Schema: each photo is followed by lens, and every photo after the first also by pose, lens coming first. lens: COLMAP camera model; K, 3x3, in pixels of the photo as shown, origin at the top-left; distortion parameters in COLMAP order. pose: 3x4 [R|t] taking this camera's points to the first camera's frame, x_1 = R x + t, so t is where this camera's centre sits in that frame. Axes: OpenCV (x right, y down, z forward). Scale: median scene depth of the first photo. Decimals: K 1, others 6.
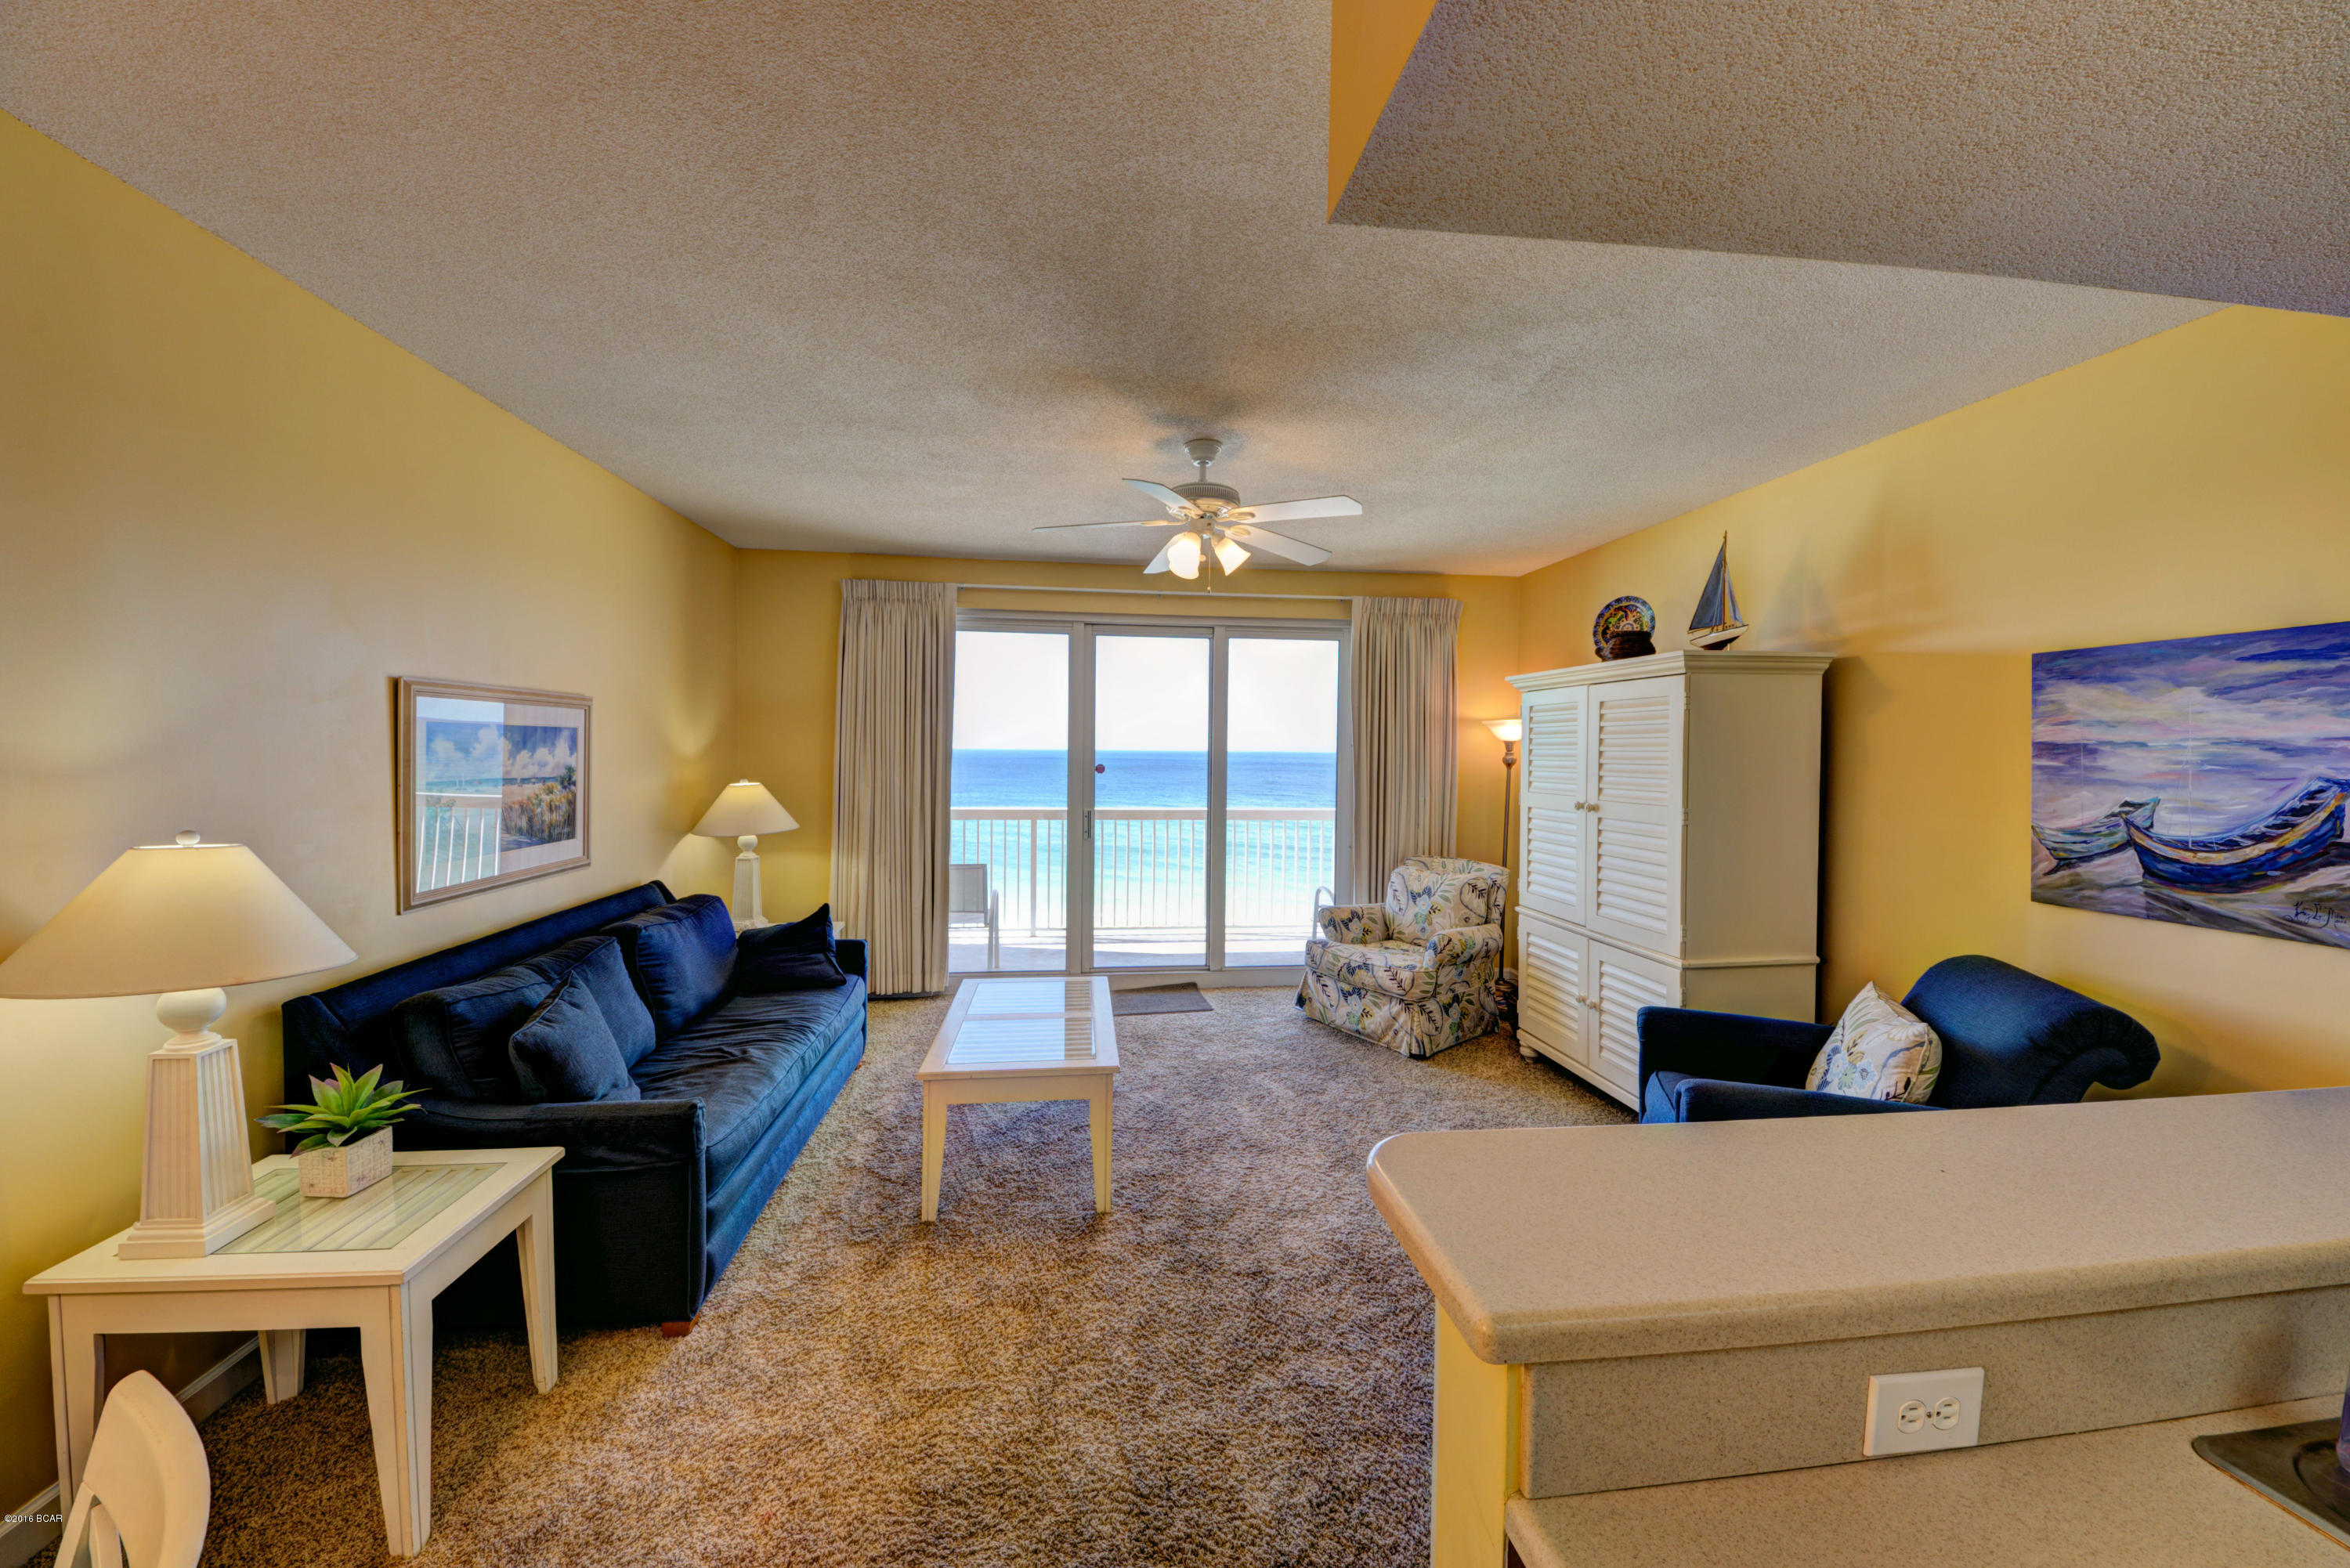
lens RADIAL K [[850.2, 0, 1175.0], [0, 850.2, 784.0], [0, 0, 1]] dist [0.000392, -0.007095]
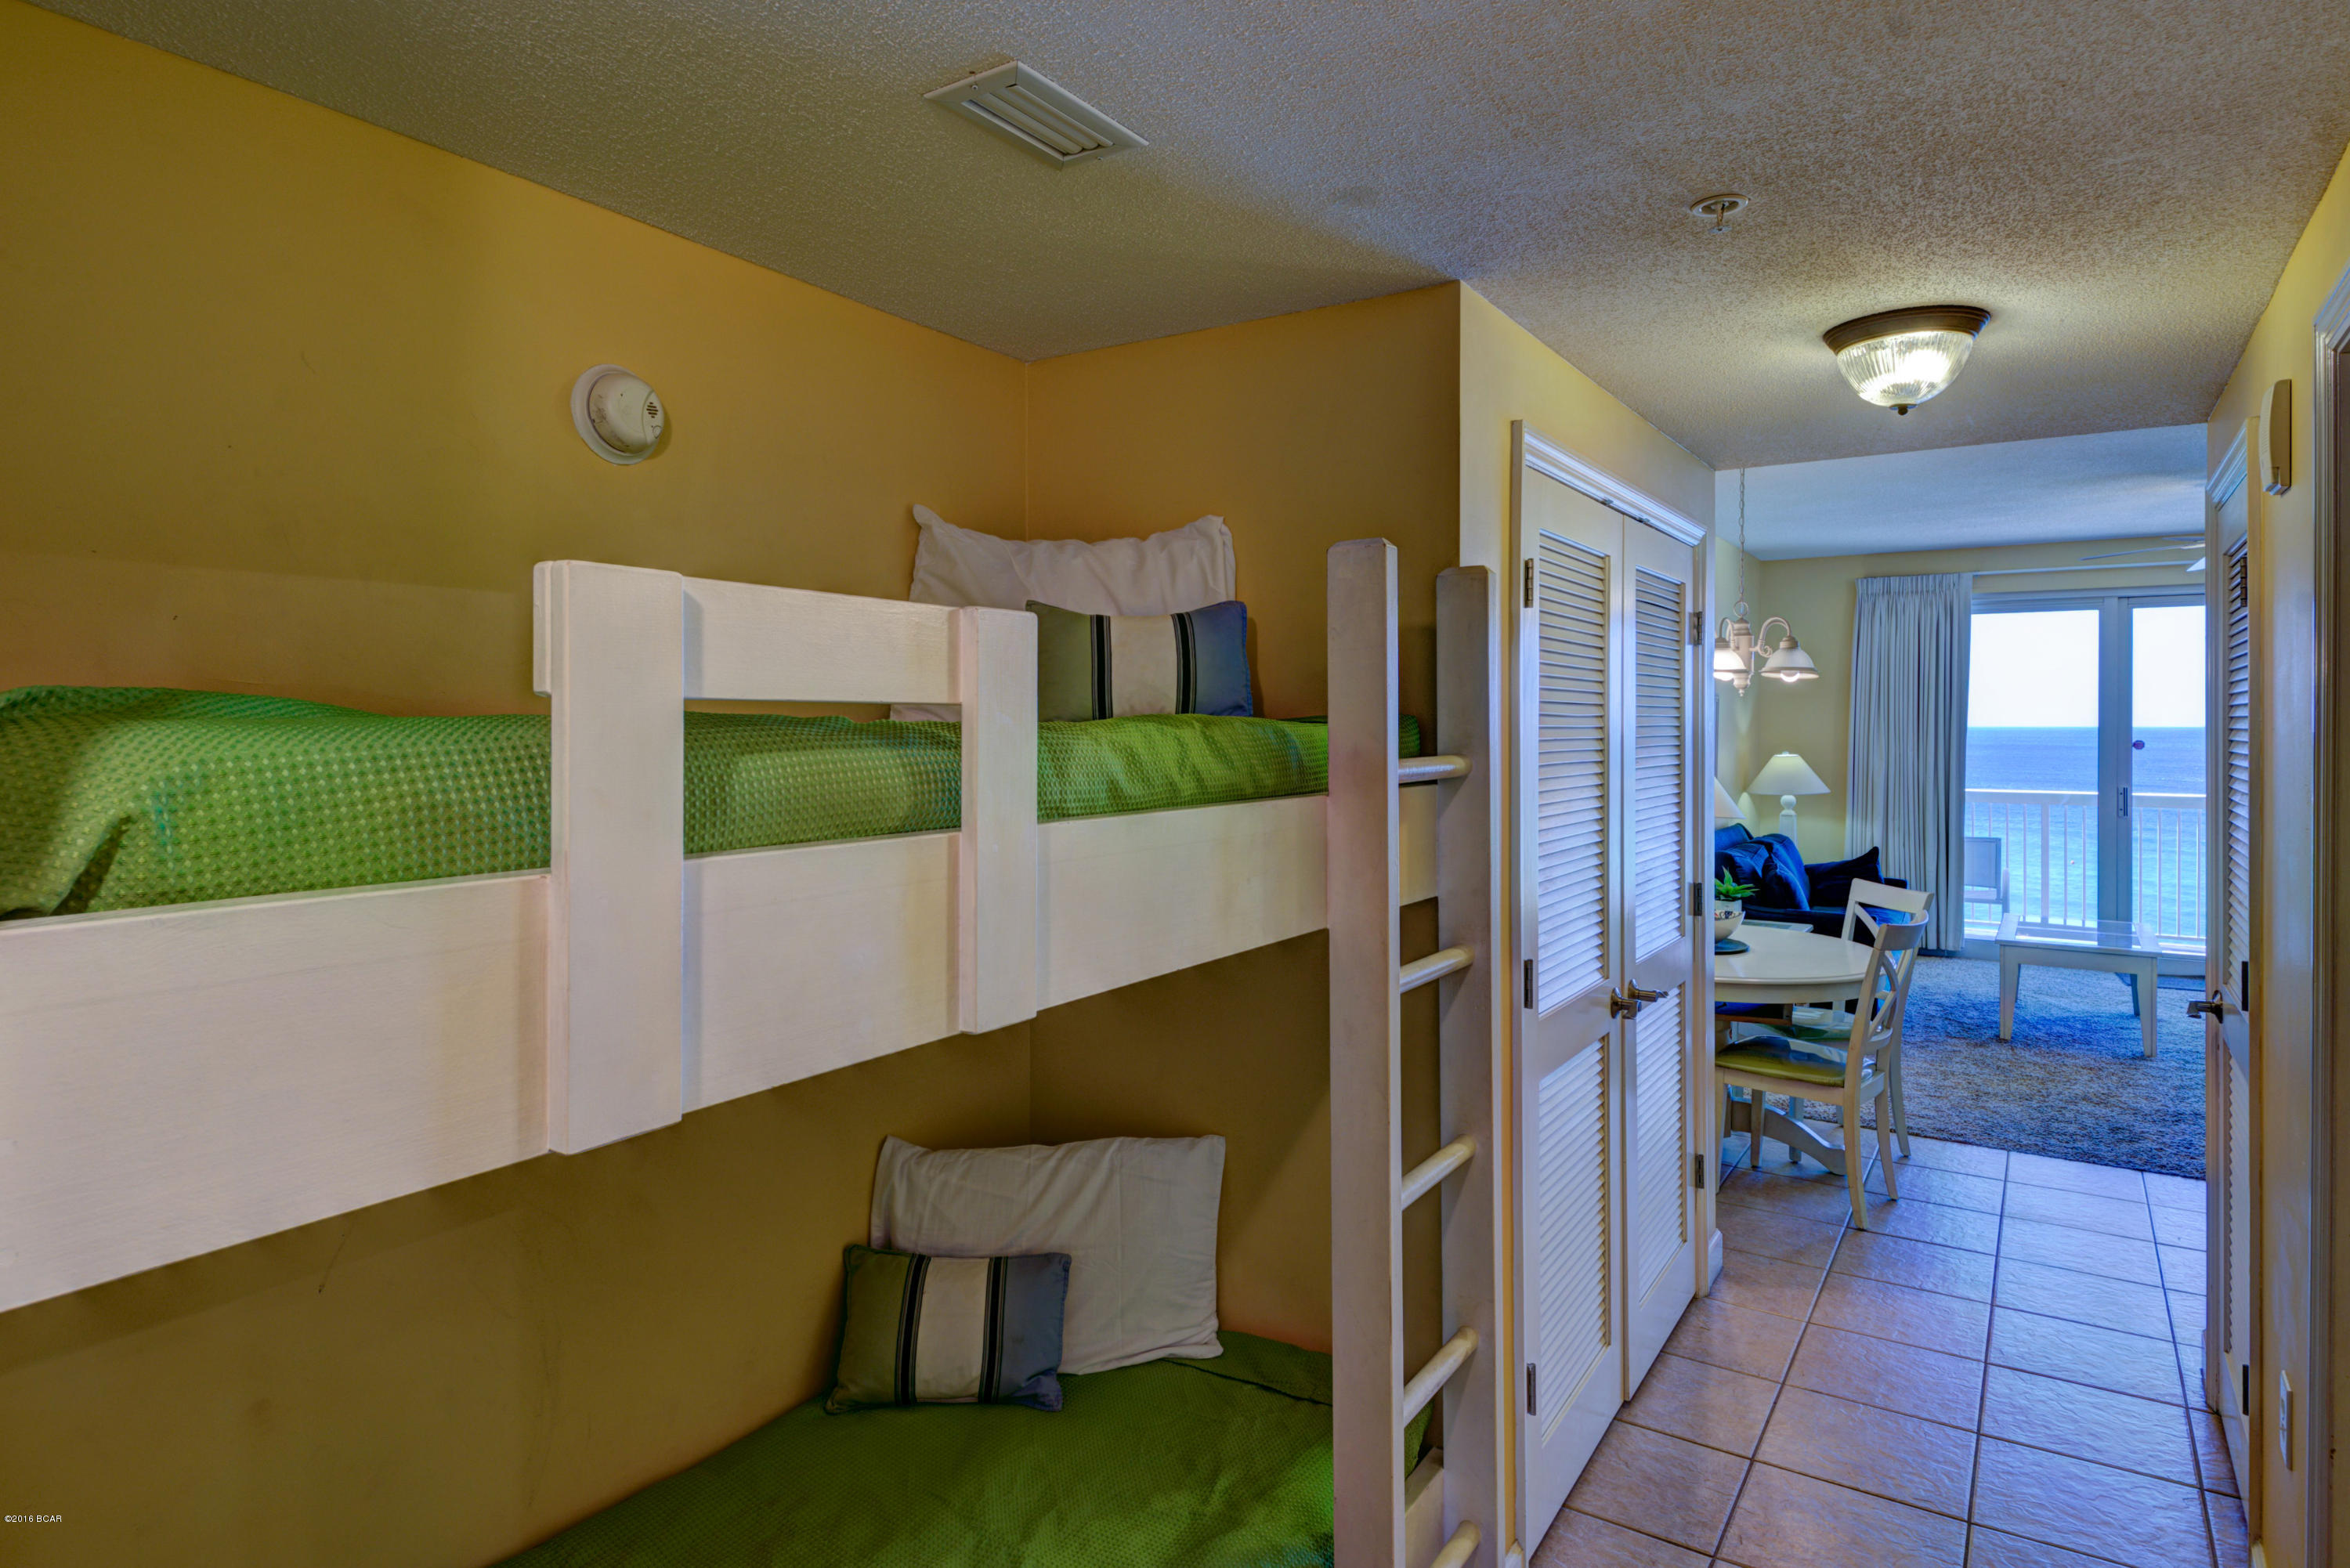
lens RADIAL K [[1296.8, 0, 1172.6], [0, 1296.8, 725.1], [0, 0, 1]] dist [0.003534, 0.000367]
pose [[0.747080, -0.011078, -0.664641, 0.151459], [-0.016406, 0.999249, -0.035096, 0.062297], [0.664531, 0.037123, 0.746338, -1.714617]]
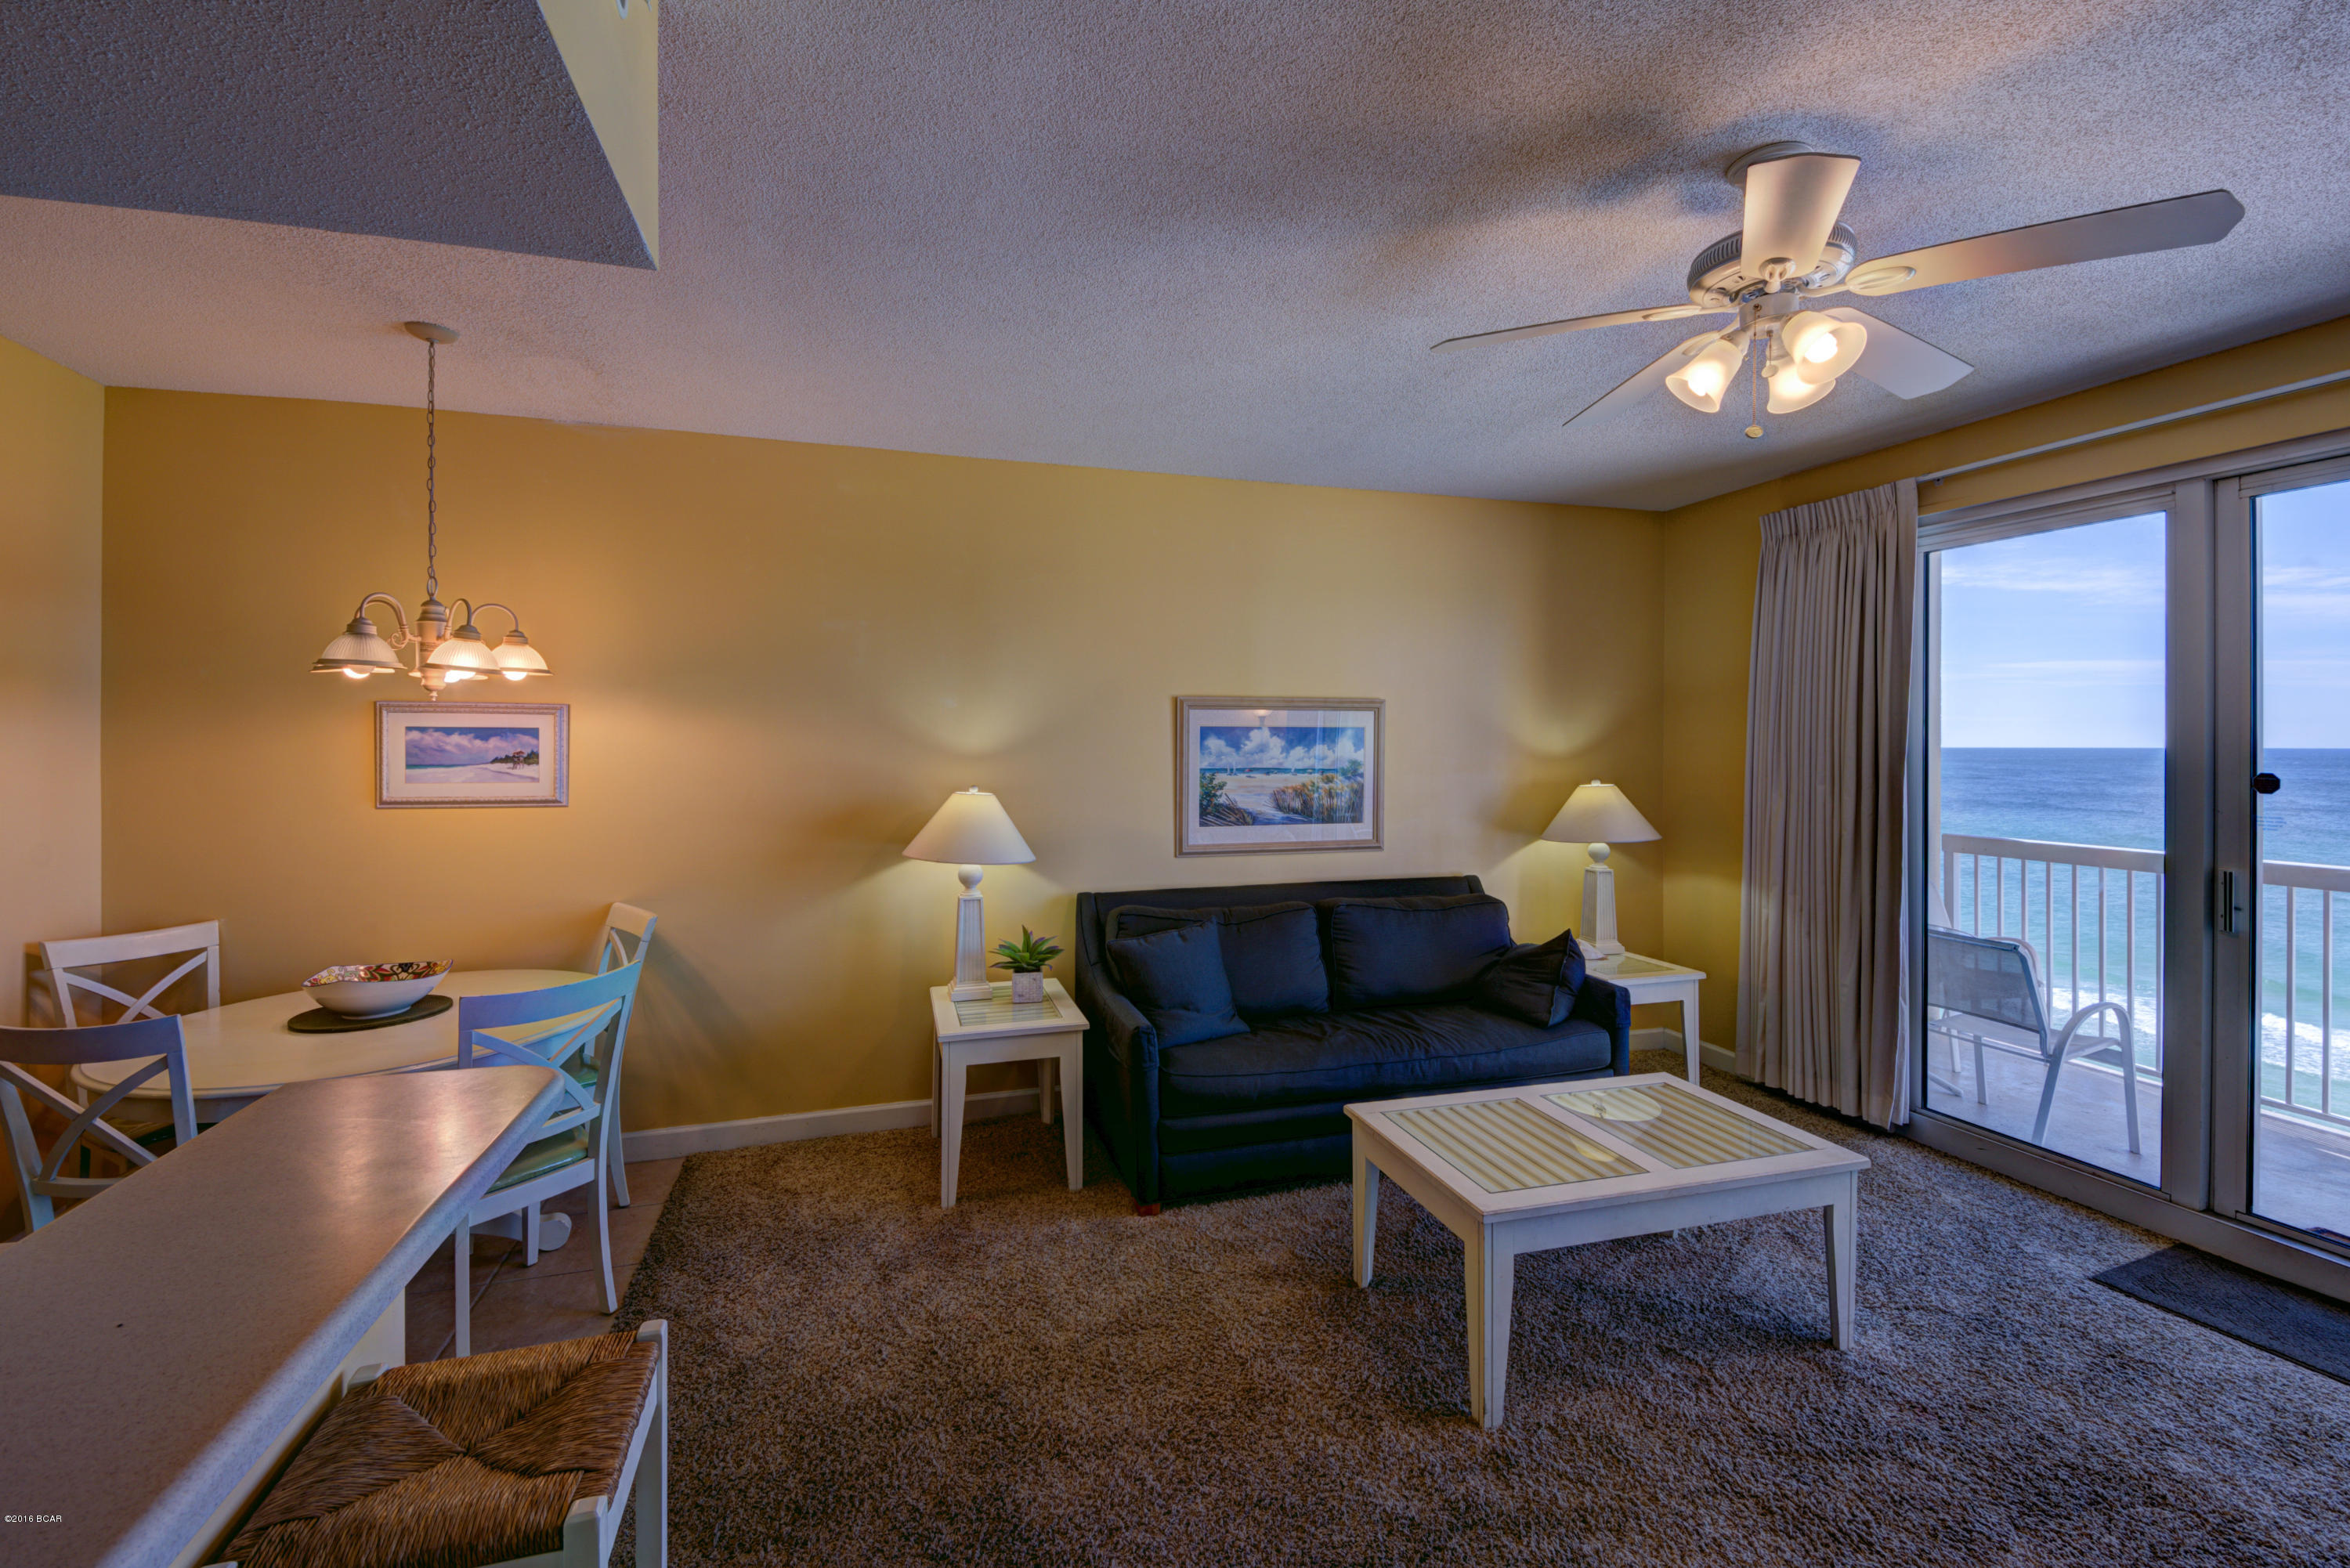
lens RADIAL K [[963.9, 0, 1156.7], [0, 963.9, 751.2], [0, 0, 1]] dist [-0.003320, -0.000585]
pose [[0.135628, -0.002134, -0.990757, 0.695960], [-0.039632, 0.999186, -0.007577, -0.015500], [0.989967, 0.040293, 0.135433, 0.683936]]
